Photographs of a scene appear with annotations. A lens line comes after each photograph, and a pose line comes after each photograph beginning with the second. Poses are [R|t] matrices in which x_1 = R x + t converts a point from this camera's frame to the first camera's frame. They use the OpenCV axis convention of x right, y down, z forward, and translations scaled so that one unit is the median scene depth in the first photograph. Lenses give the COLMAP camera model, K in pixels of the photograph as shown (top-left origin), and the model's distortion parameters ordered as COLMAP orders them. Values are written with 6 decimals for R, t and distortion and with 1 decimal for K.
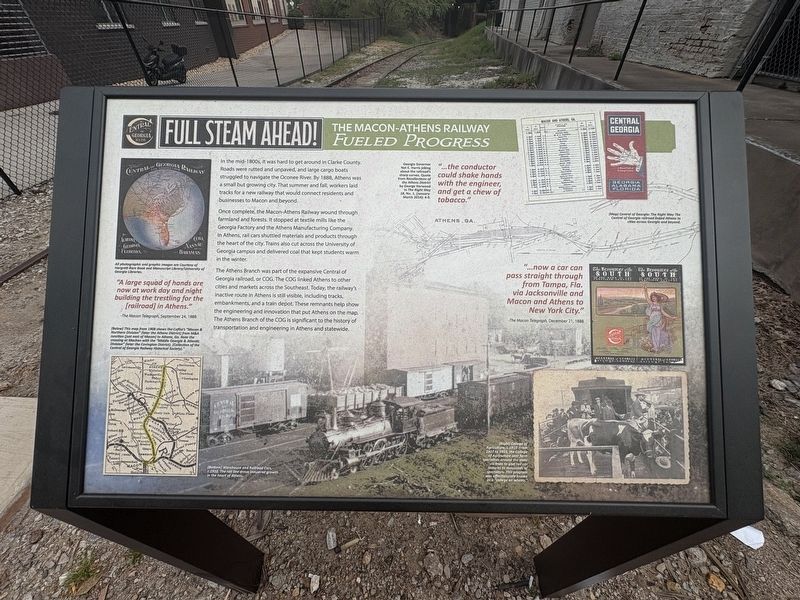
lens RADIAL K [[321.3, 0, 402.1], [0, 321.3, 300.8], [0, 0, 1]] dist [0.000585, 0.000278]
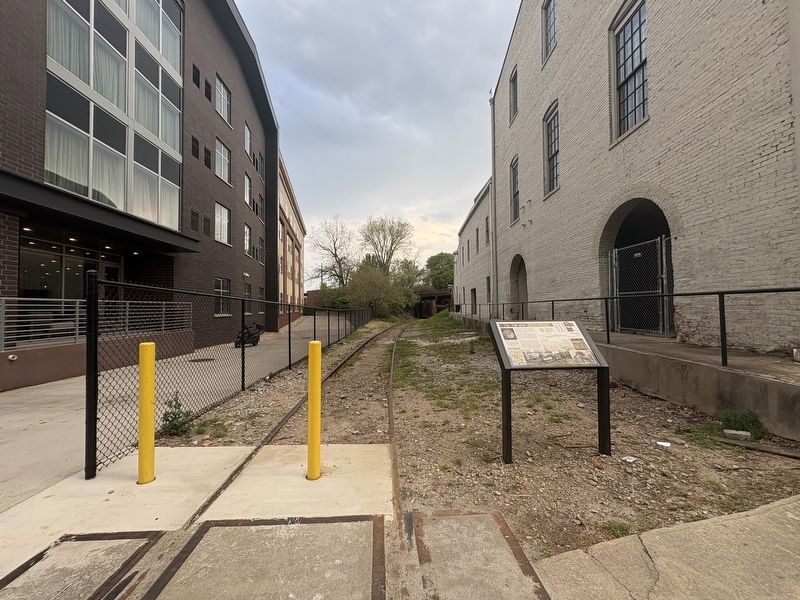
lens RADIAL K [[321.3, 0, 399.6], [0, 321.3, 301.6], [0, 0, 1]] dist [0.000585, 0.000278]
pose [[0.996847, -0.010065, 0.078709, -3.701944], [0.060555, 0.737505, -0.672622, 3.810771], [-0.051278, 0.675267, 0.735789, -4.568007]]
